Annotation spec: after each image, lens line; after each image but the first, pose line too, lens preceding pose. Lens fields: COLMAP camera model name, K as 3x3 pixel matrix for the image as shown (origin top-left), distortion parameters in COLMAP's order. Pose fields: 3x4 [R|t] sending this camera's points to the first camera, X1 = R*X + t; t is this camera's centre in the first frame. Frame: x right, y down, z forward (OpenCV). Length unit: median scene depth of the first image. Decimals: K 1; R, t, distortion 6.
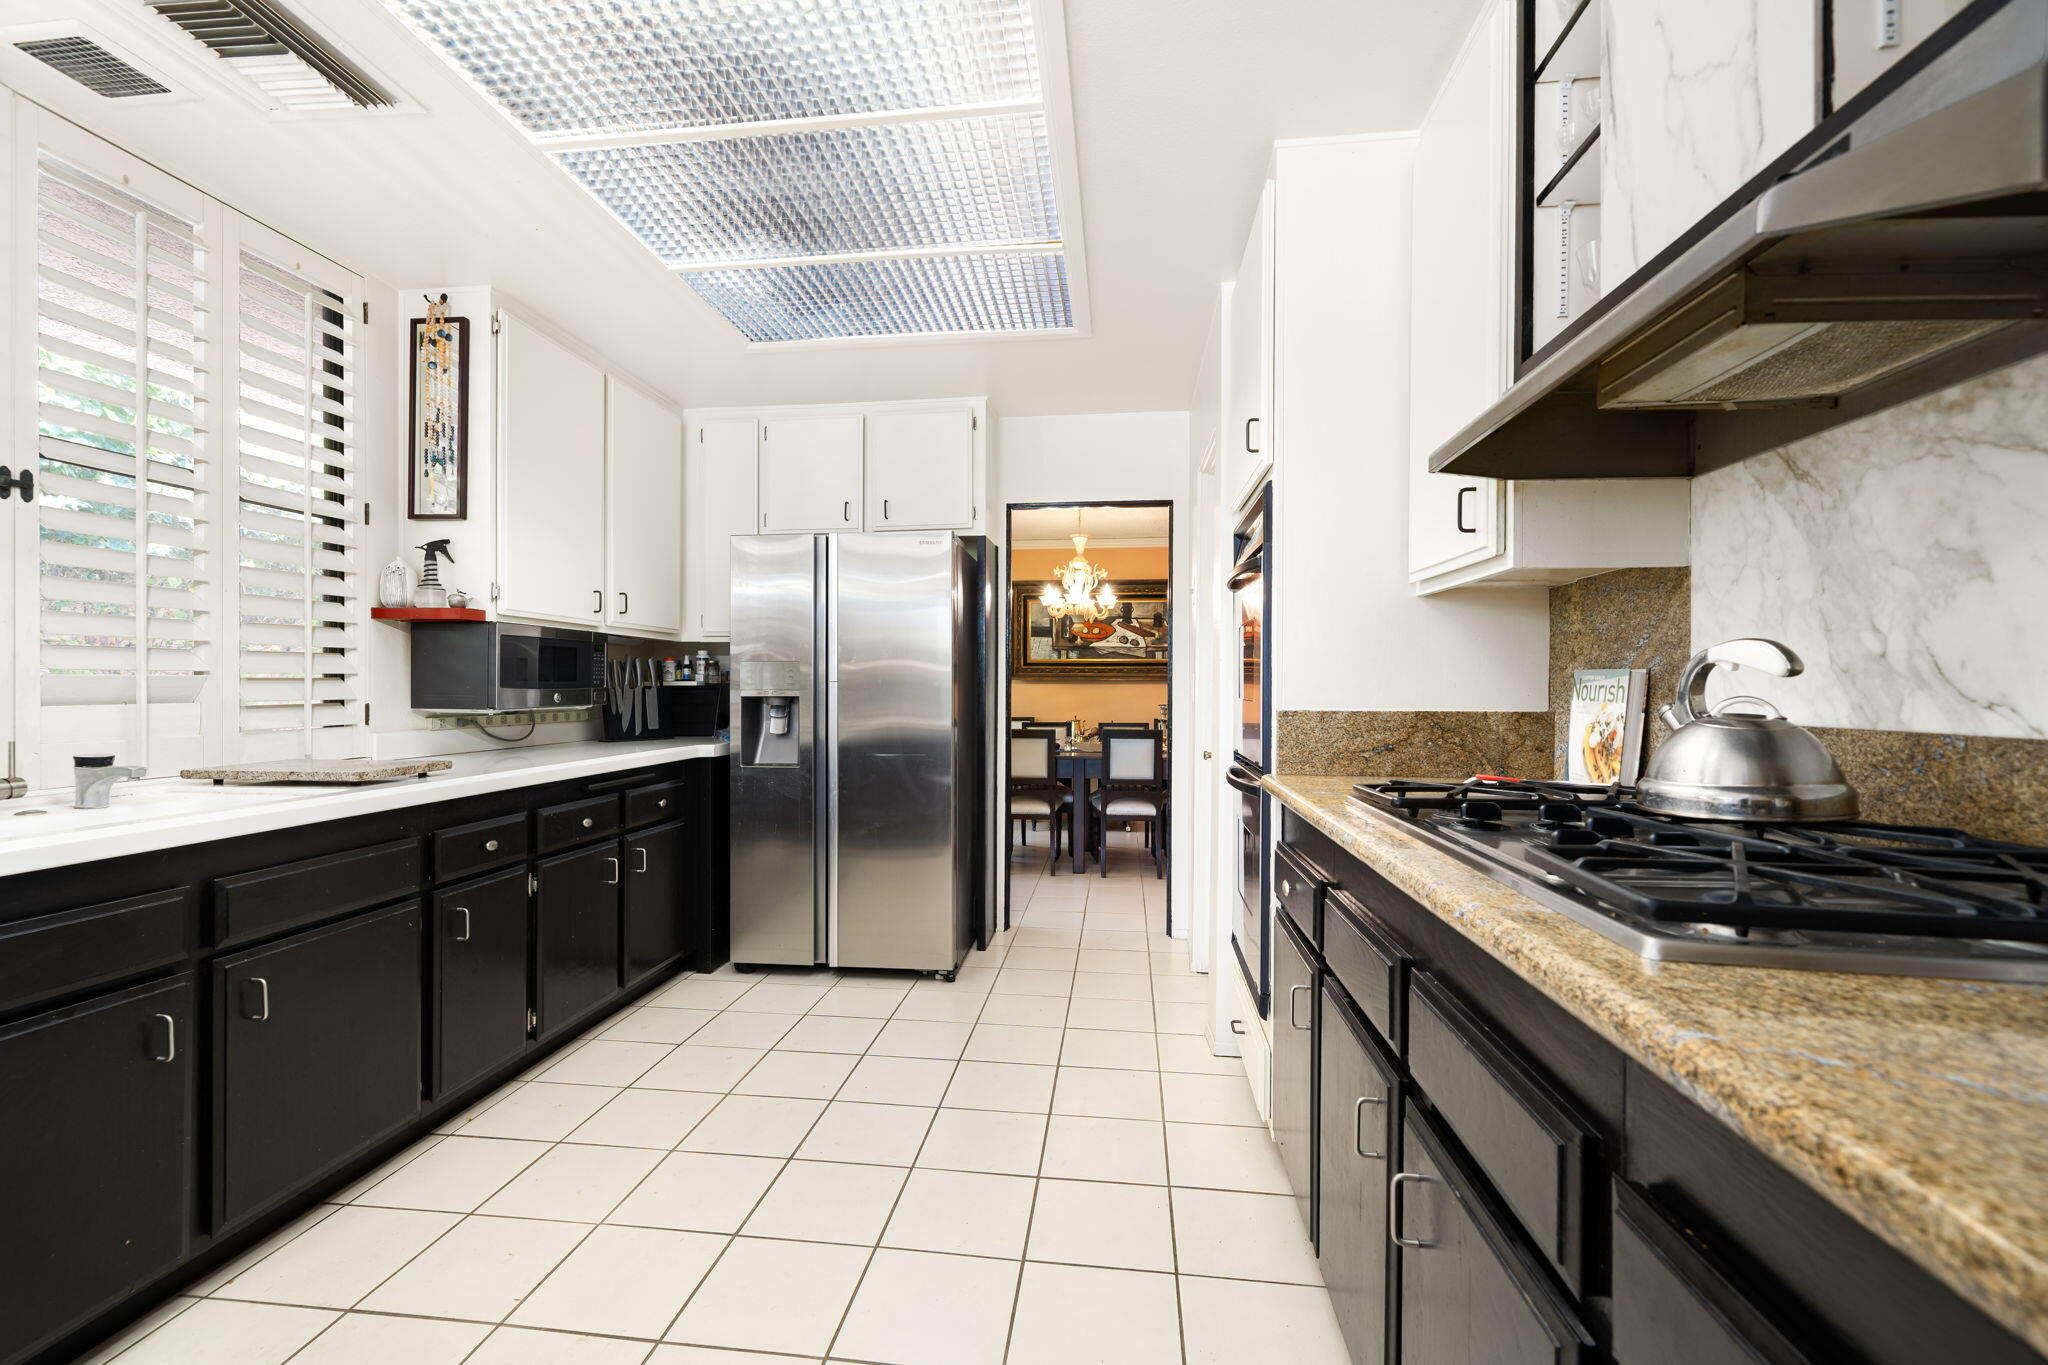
lens RADIAL K [[849.0, 0, 1019.5], [0, 849.0, 686.0], [0, 0, 1]] dist [-0.004787, -0.000419]
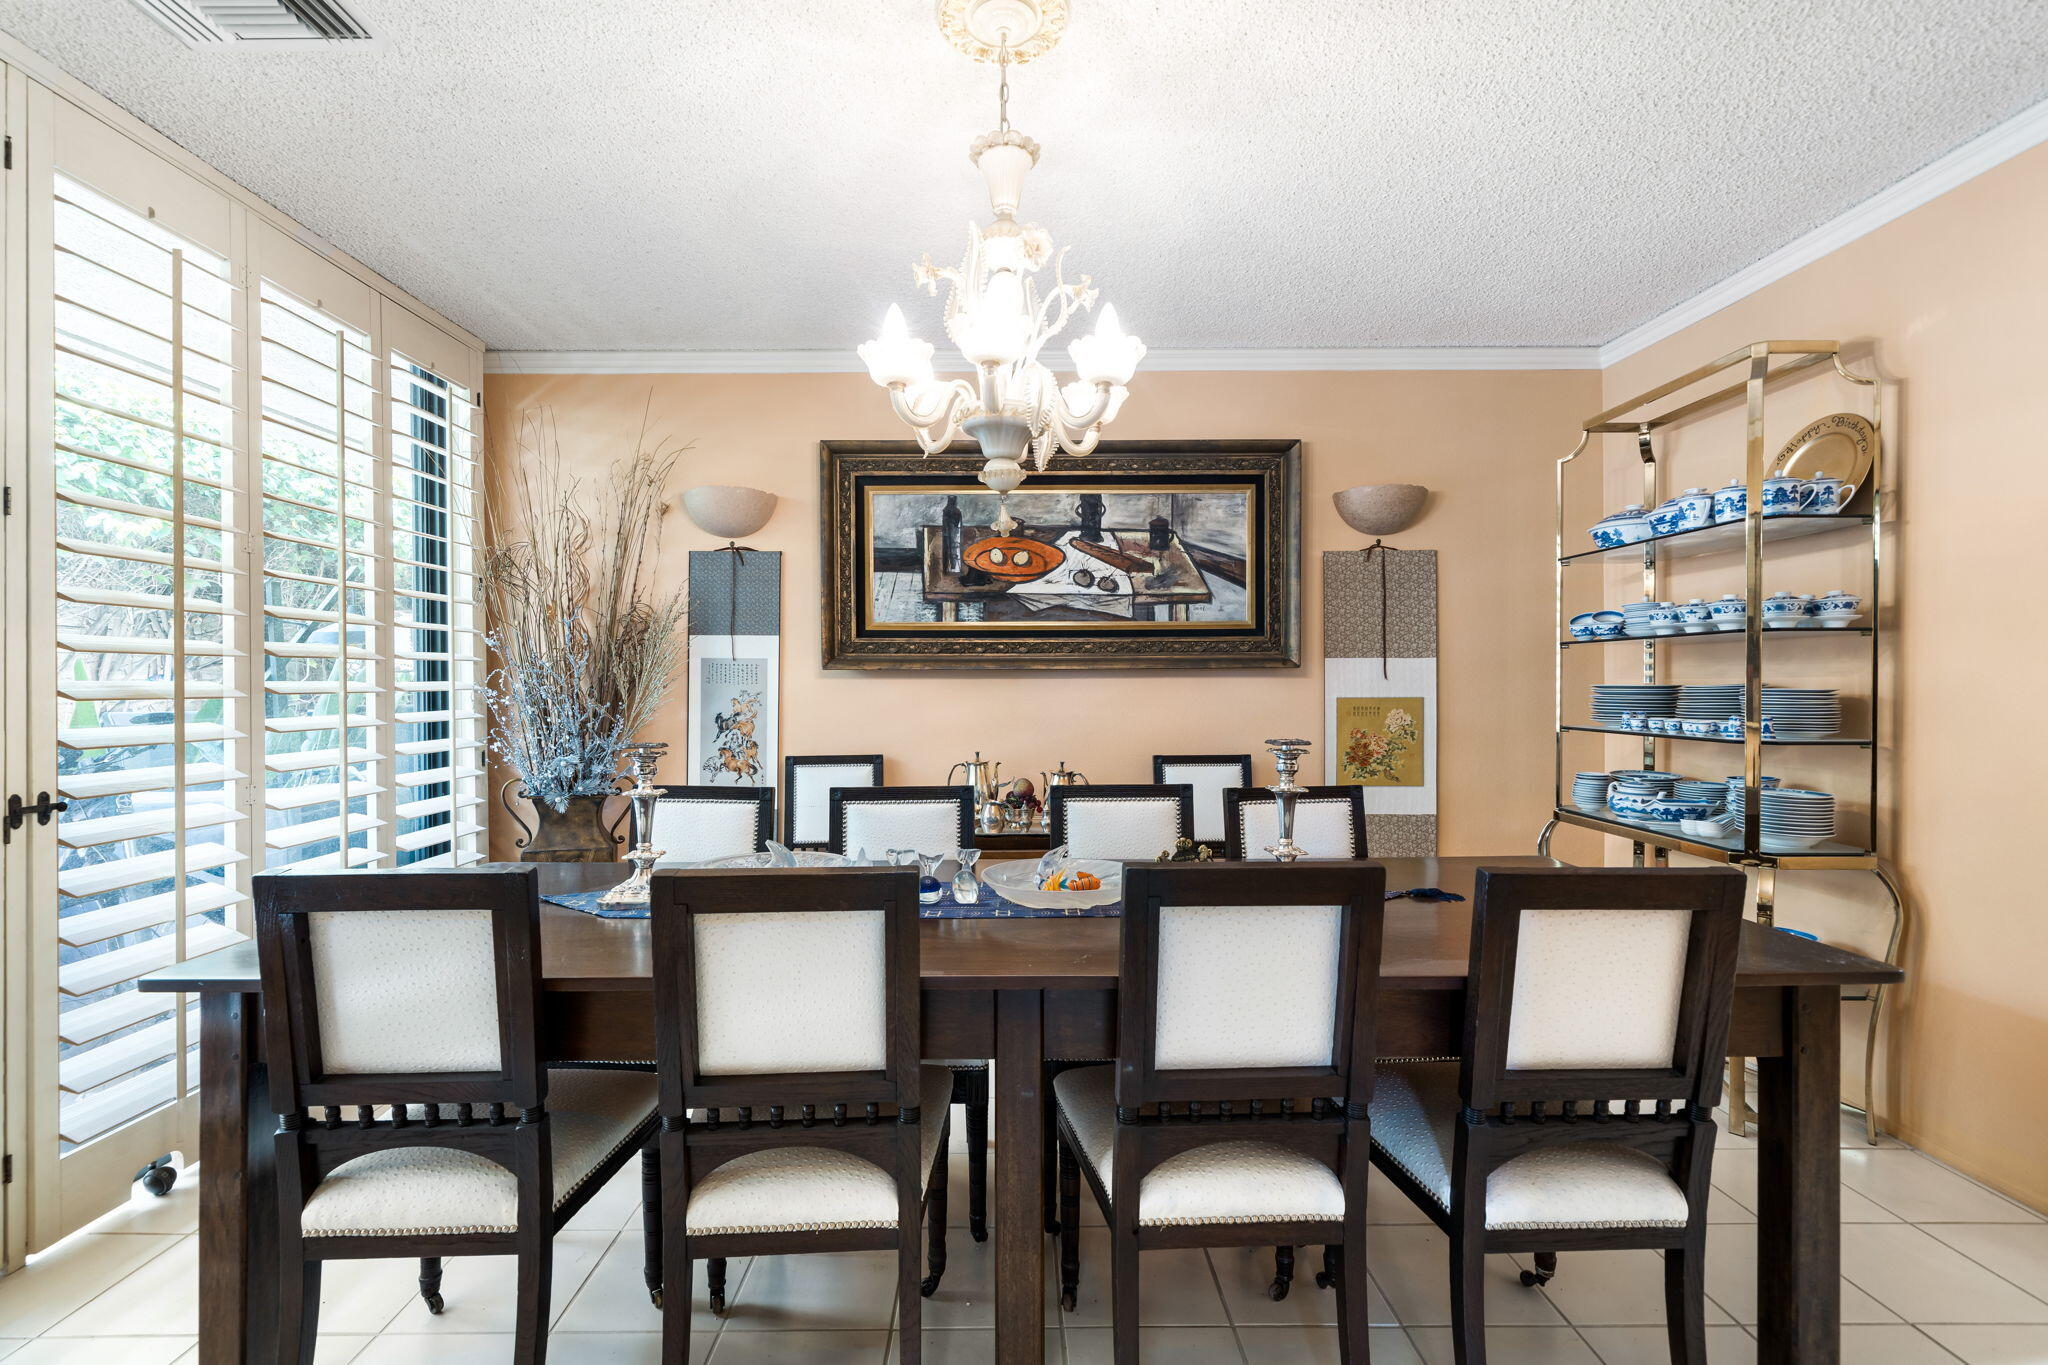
lens RADIAL K [[849.0, 0, 1014.2], [0, 849.0, 689.9], [0, 0, 1]] dist [-0.004787, -0.000419]
pose [[0.991806, -0.008035, 0.127503, 0.039963], [0.008102, 0.999967, -0.000009, 0.004975], [-0.127499, 0.001042, 0.991838, 0.762557]]
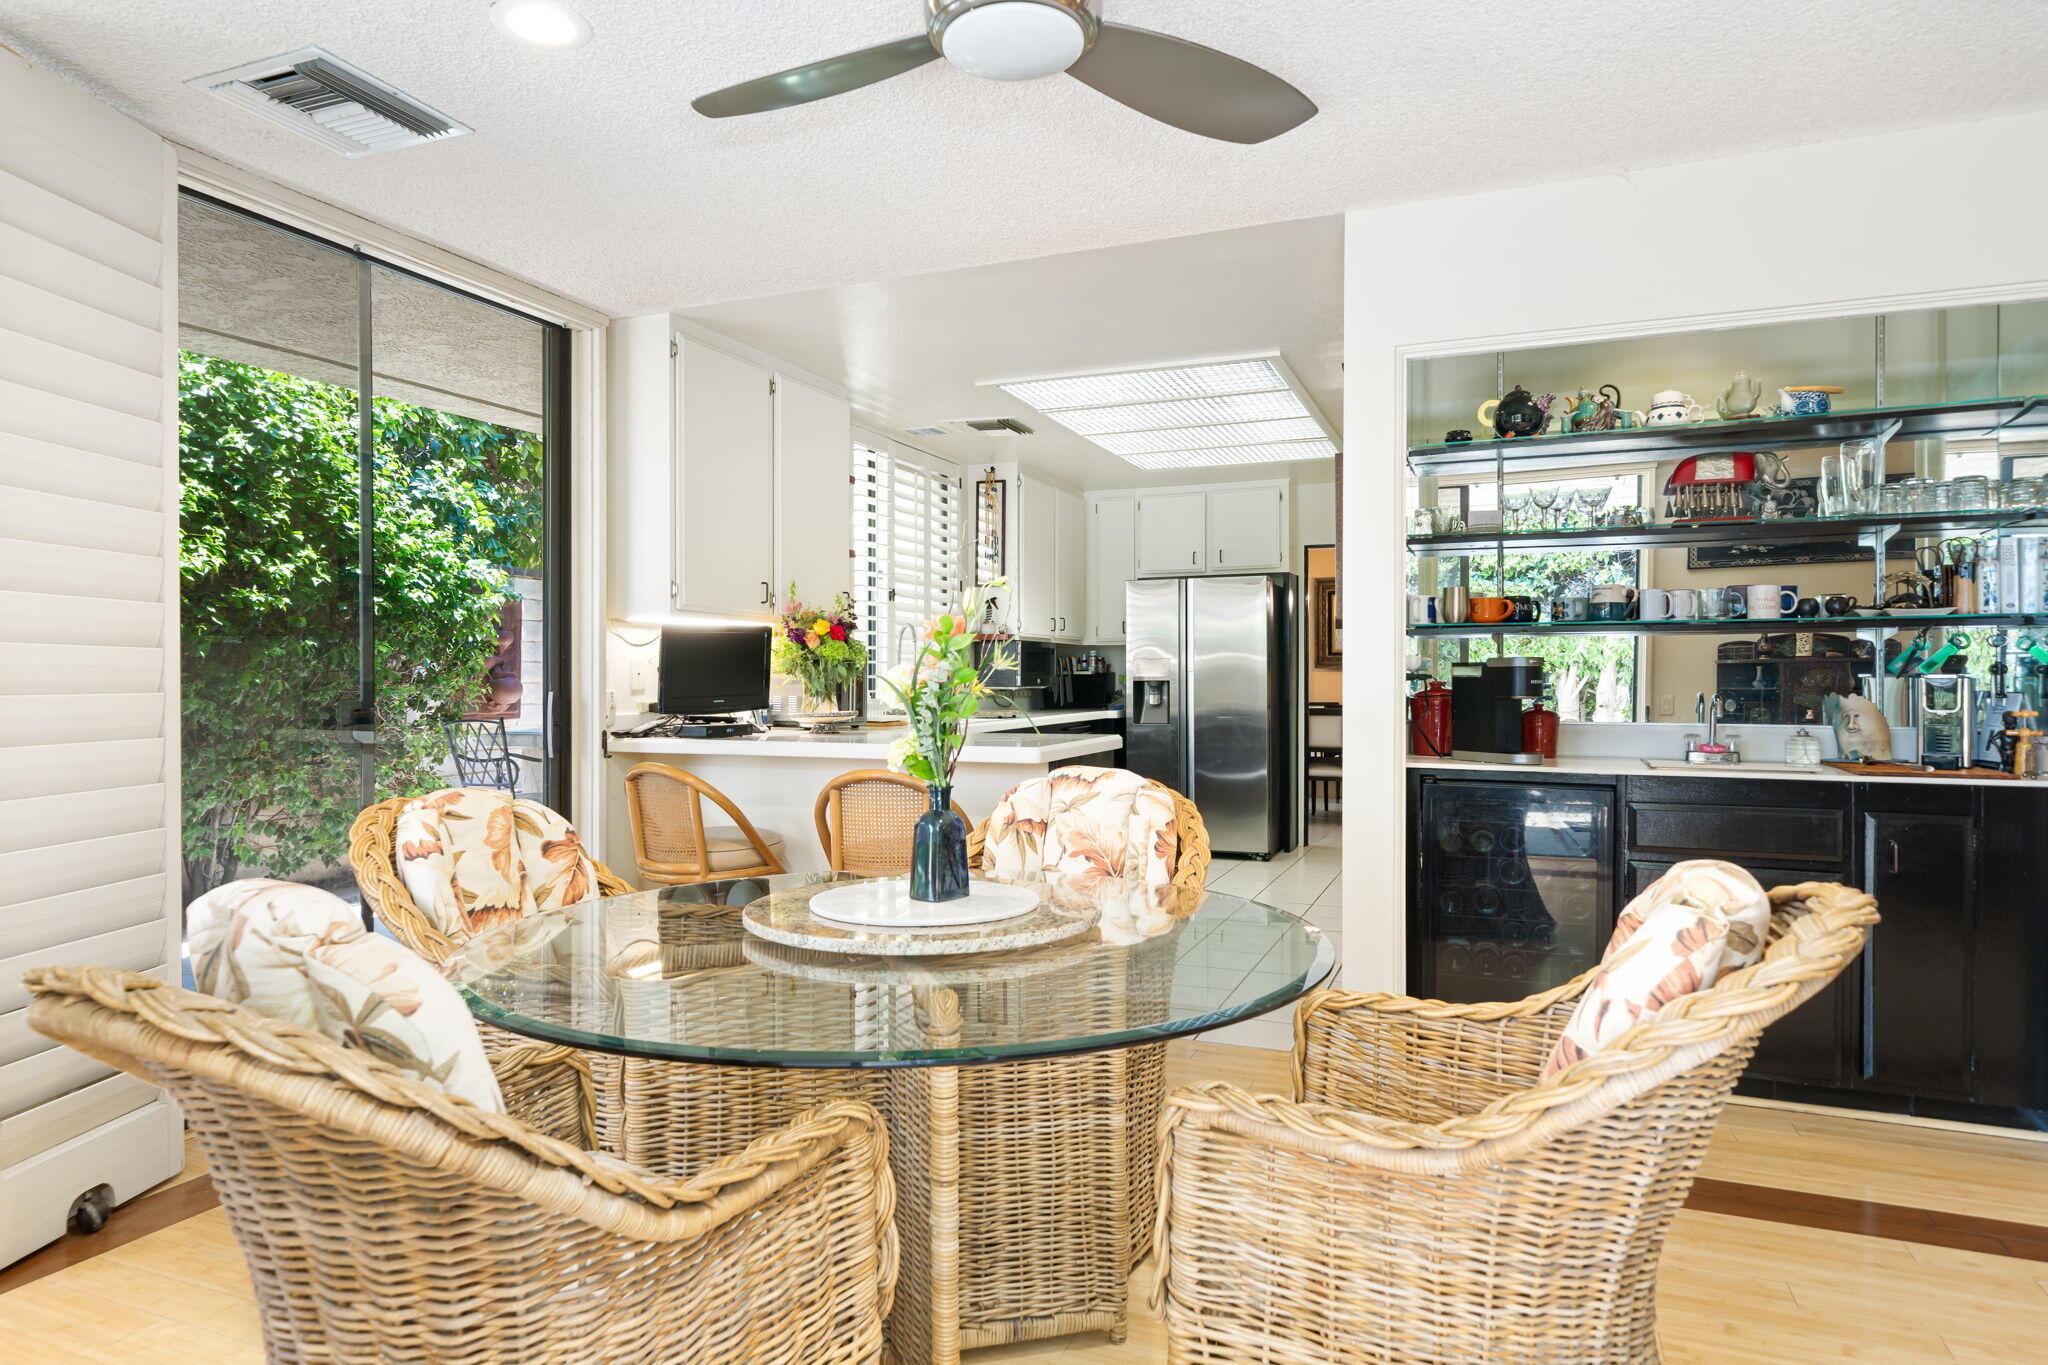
lens RADIAL K [[1204.0, 0, 1020.1], [0, 1204.0, 684.1], [0, 0, 1]] dist [0.001479, -0.000559]
pose [[0.962480, -0.004063, -0.271322, 0.054448], [0.005237, 0.999980, 0.003604, 0.006053], [0.271302, -0.004890, 0.962482, -0.800024]]
